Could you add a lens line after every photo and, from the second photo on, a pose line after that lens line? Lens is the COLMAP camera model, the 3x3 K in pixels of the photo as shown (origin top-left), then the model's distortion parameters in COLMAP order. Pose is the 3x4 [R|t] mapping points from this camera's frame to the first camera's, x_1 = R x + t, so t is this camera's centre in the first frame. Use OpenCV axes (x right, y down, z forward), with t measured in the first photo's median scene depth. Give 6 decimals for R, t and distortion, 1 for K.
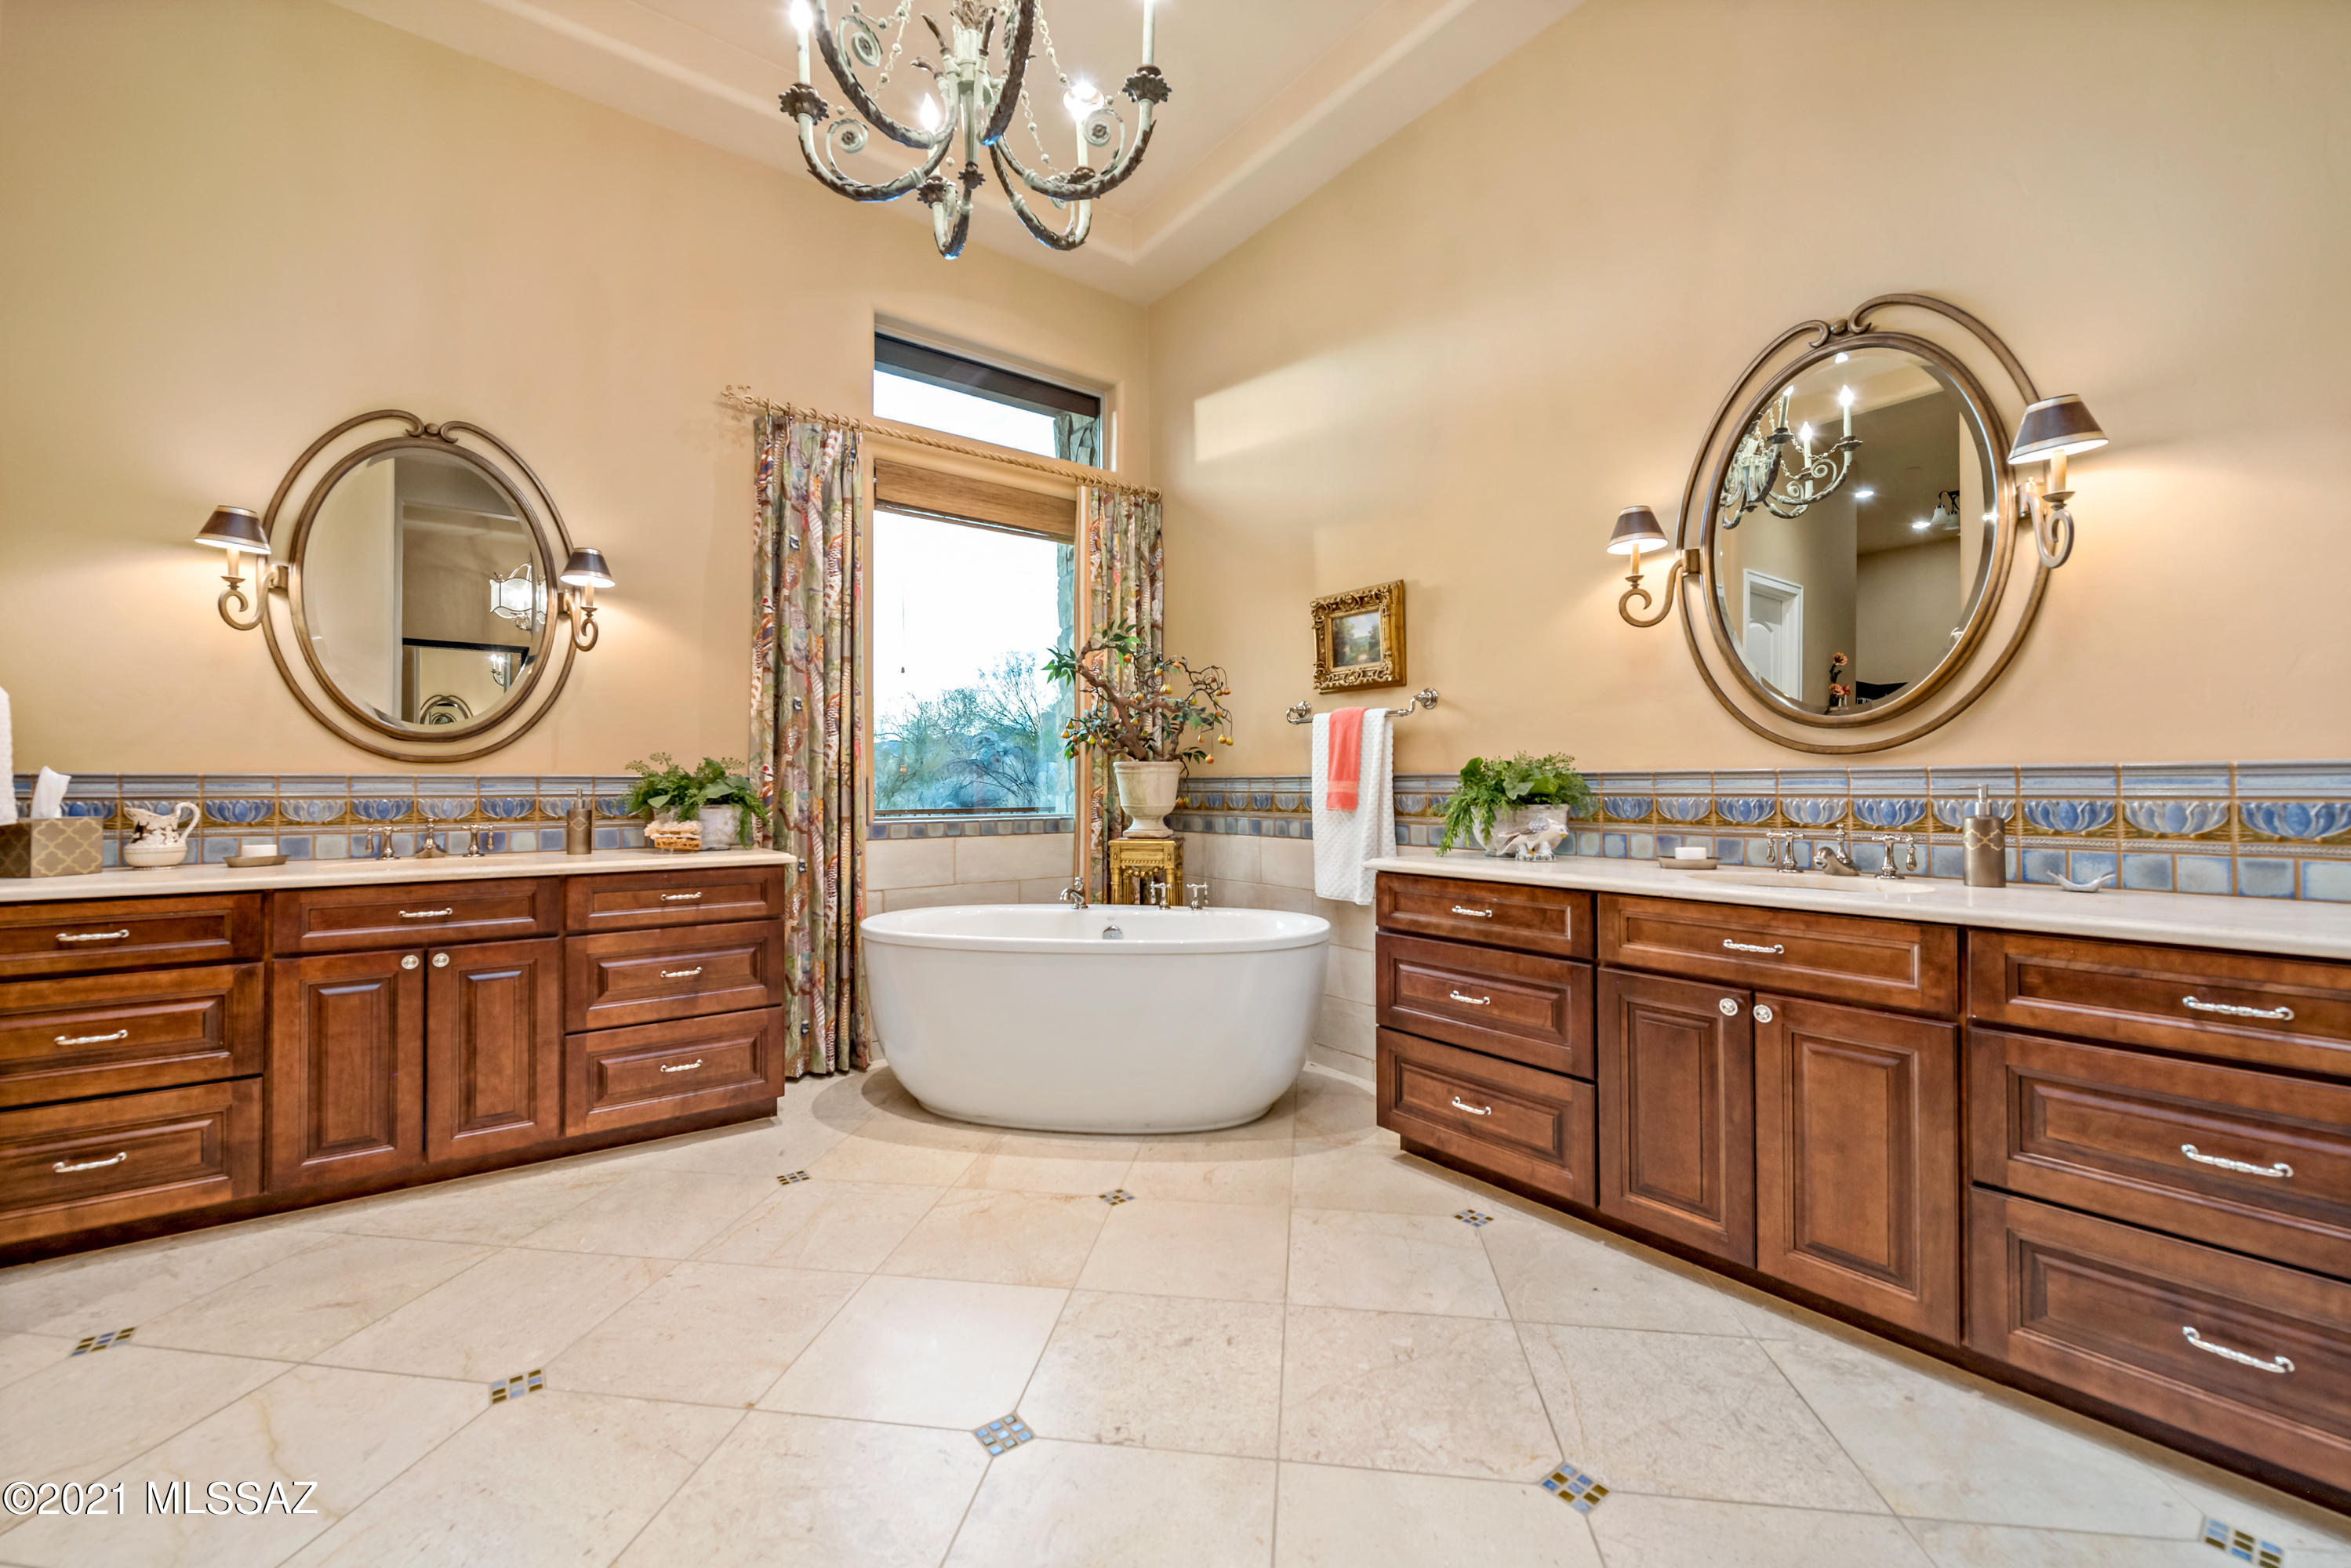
lens RADIAL K [[953.8, 0, 1185.6], [0, 953.8, 780.4], [0, 0, 1]] dist [-0.005676, -0.002259]
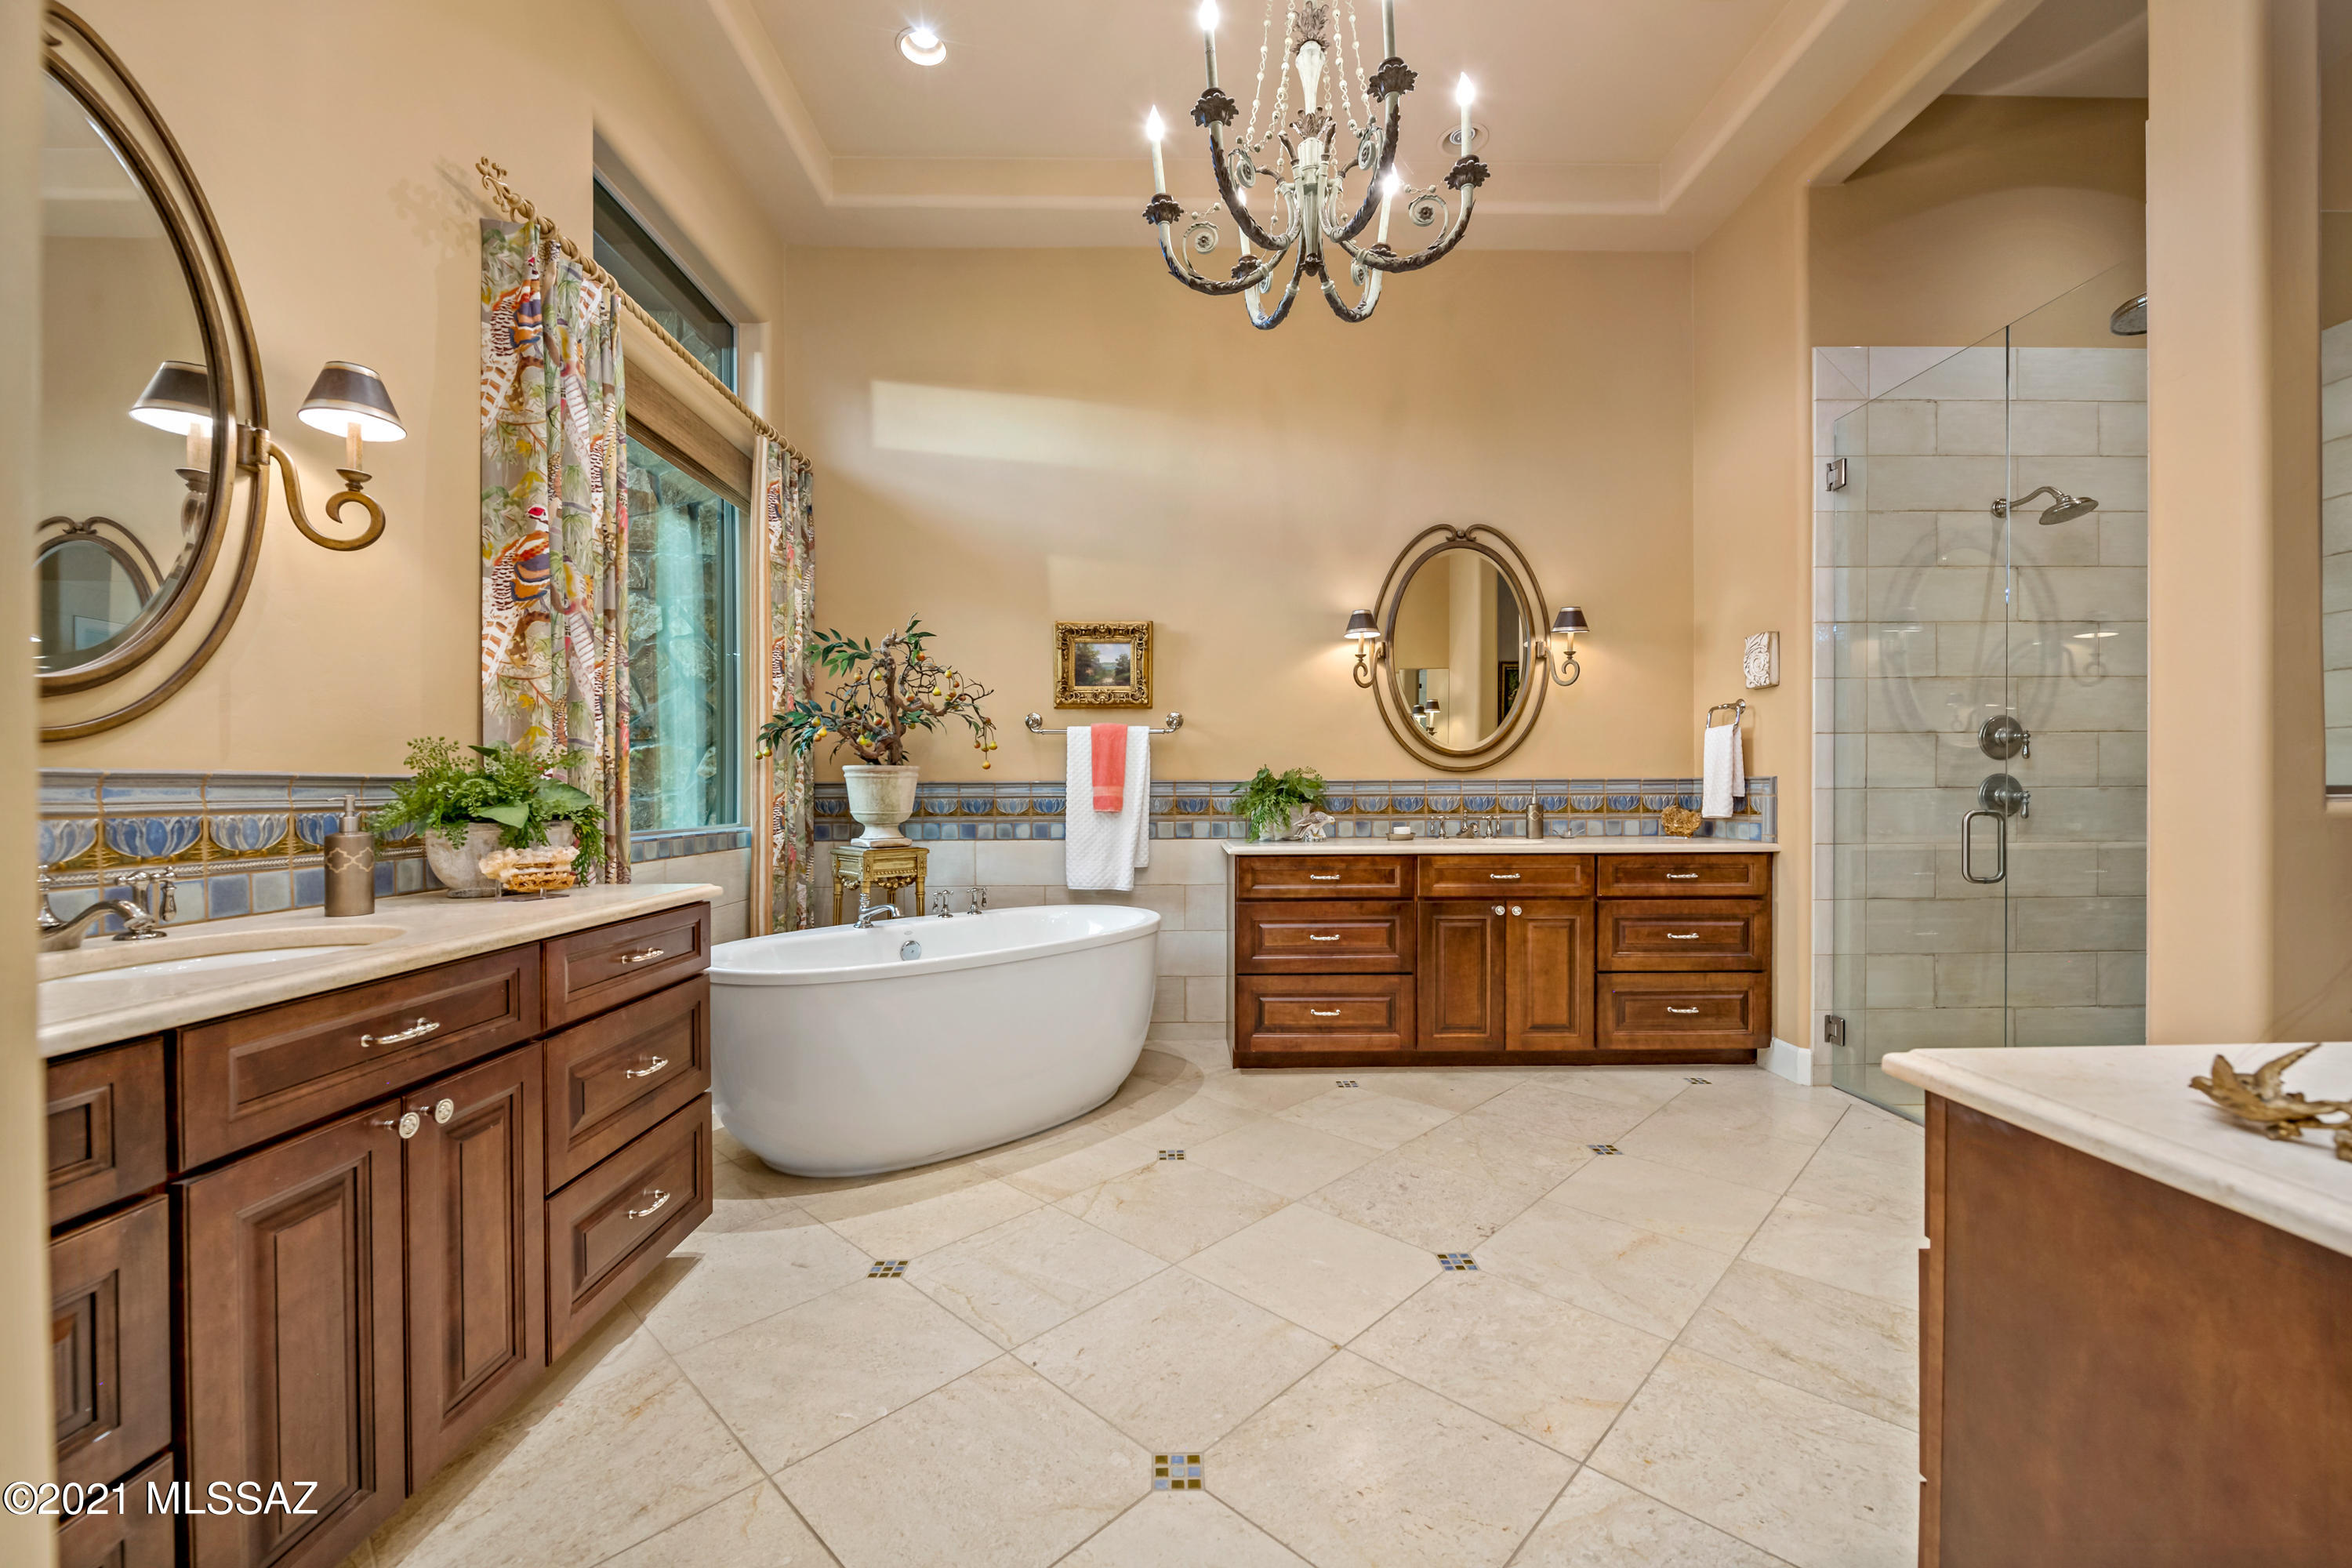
lens RADIAL K [[954.4, 0, 1182.4], [0, 954.4, 803.1], [0, 0, 1]] dist [-0.005676, -0.002259]
pose [[0.580474, -0.012111, 0.814189, -0.887743], [-0.000616, 0.999883, 0.015312, 0.003931], [-0.814278, -0.009390, 0.580399, 0.308232]]
